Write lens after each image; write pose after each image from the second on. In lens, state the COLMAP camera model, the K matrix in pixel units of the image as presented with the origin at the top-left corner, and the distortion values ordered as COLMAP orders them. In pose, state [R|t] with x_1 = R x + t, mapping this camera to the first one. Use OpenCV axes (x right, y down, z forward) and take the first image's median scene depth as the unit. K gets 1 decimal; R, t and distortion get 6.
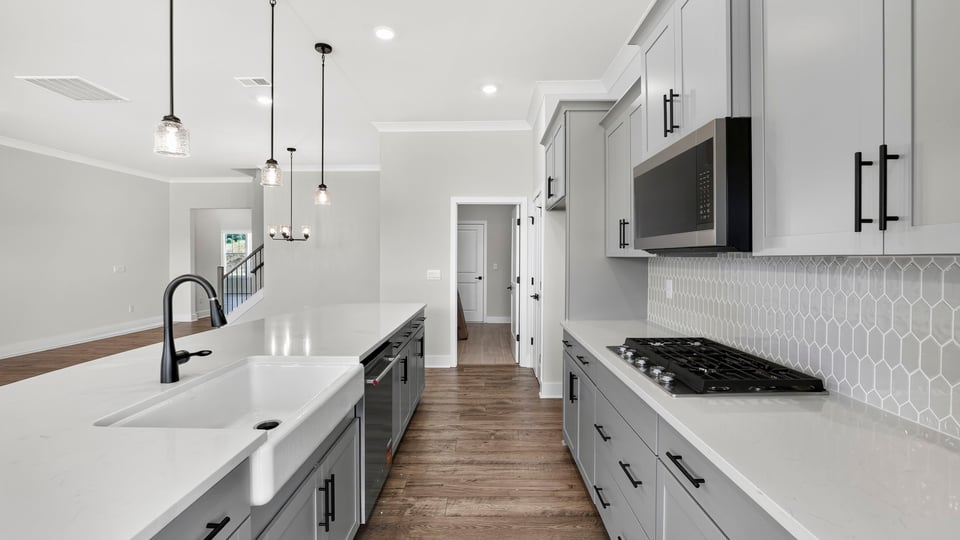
lens RADIAL K [[417.8, 0, 471.5], [0, 417.8, 263.4], [0, 0, 1]] dist [-0.026480, 0.000481]
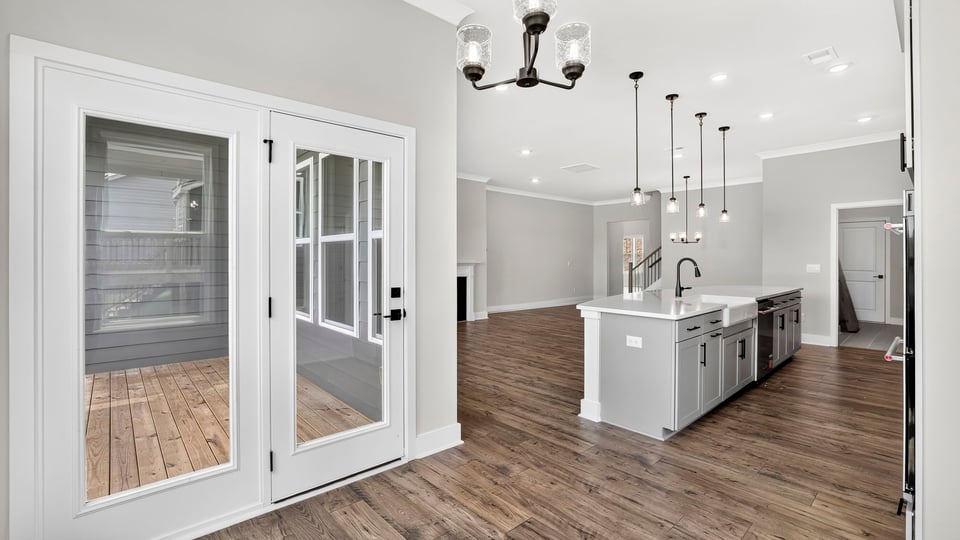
lens RADIAL K [[416.8, 0, 491.7], [0, 416.8, 257.6], [0, 0, 1]] dist [-0.000299, 0.000210]
pose [[0.711830, -0.000057, -0.702351, 0.159865], [-0.011062, 0.999875, -0.011292, 0.031310], [0.702264, 0.015807, 0.711741, -0.873270]]
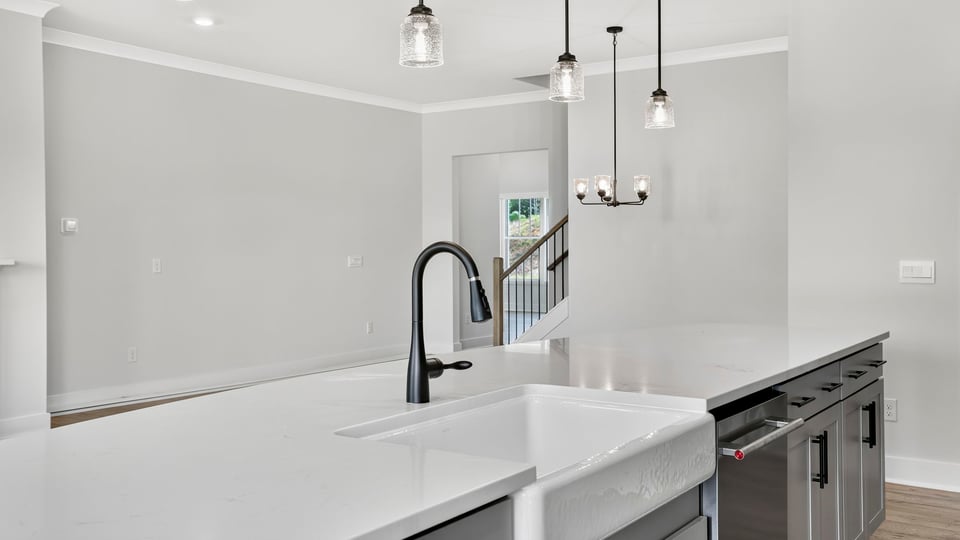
lens RADIAL K [[895.4, 0, 455.5], [0, 895.4, 267.7], [0, 0, 1]] dist [0.017372, 0.018474]
pose [[0.827206, 0.008822, -0.561830, 0.064705], [-0.003366, 0.999937, 0.010745, 0.023183], [0.561889, -0.006997, 0.827183, -0.082739]]
